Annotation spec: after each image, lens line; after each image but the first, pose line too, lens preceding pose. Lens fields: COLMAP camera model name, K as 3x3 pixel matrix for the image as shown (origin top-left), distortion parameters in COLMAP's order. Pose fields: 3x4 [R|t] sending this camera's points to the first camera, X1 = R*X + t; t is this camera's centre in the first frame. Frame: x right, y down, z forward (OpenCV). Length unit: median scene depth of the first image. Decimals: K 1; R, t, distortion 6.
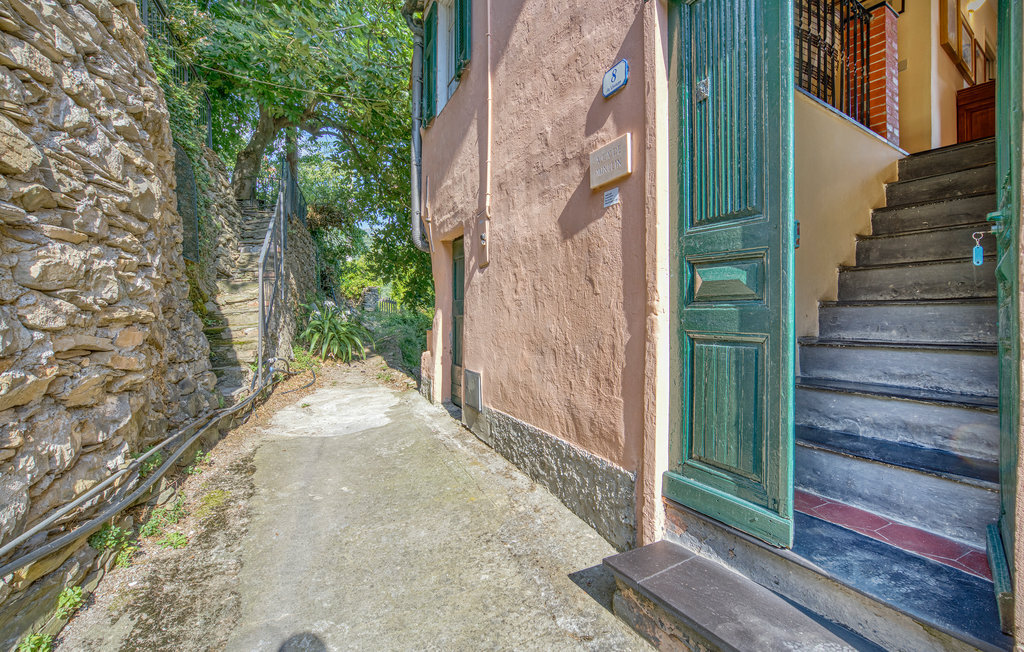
lens RADIAL K [[460.7, 0, 509.5], [0, 460.7, 316.5], [0, 0, 1]] dist [0.003598, 0.000797]
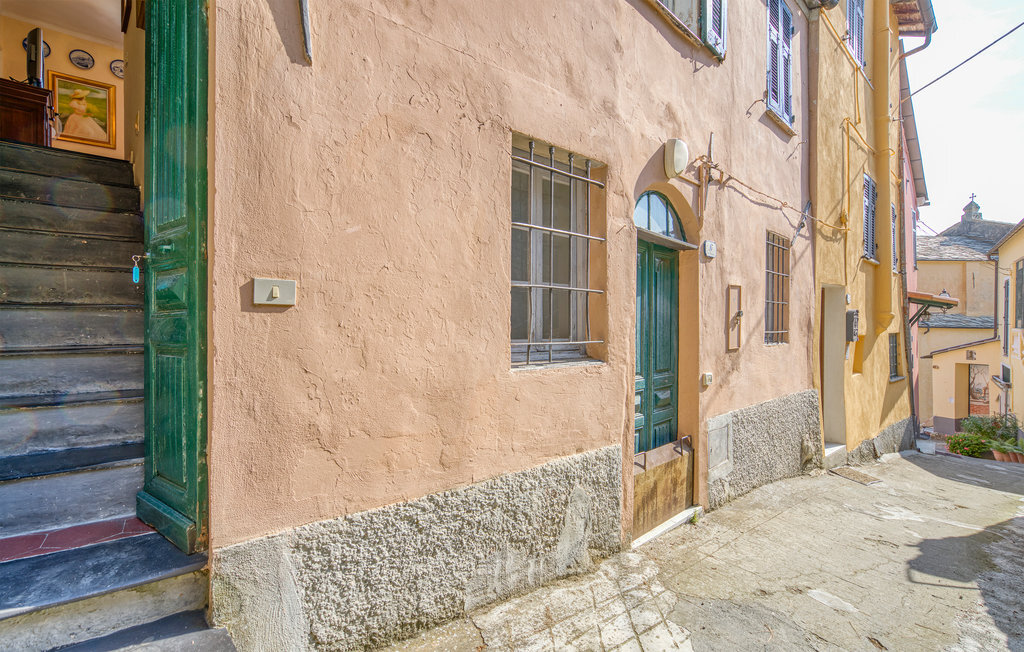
lens RADIAL K [[460.7, 0, 509.5], [0, 460.7, 316.5], [0, 0, 1]] dist [0.003598, 0.000797]
pose [[-0.099025, 0.006660, 0.995063, -0.188668], [-0.009667, 0.999924, -0.007655, -0.013750], [-0.995038, -0.010377, -0.098953, 0.089496]]
